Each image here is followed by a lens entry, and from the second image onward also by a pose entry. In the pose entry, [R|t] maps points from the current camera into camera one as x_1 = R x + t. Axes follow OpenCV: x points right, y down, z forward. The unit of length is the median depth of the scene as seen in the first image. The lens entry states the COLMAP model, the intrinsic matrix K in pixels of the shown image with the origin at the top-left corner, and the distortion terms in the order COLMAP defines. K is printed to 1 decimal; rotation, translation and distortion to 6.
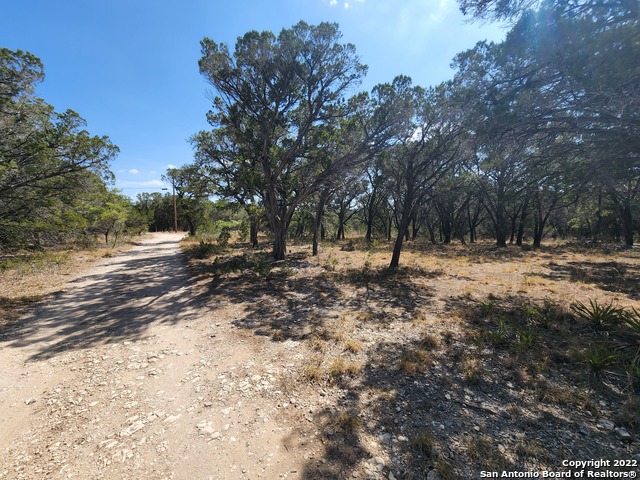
lens RADIAL K [[268.5, 0, 320.0], [0, 268.5, 240.0], [0, 0, 1]] dist [0.001160, 0.000289]
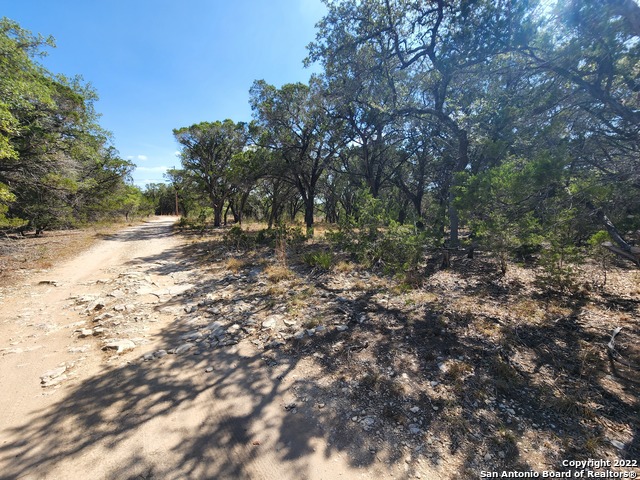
lens RADIAL K [[269.0, 0, 321.2], [0, 269.0, 238.9], [0, 0, 1]] dist [0.000028, 0.000398]
pose [[0.999714, 0.013515, -0.019727, 0.237573], [-0.012703, 0.999088, 0.040759, 0.027714], [0.020259, -0.040496, 0.998974, -0.355754]]
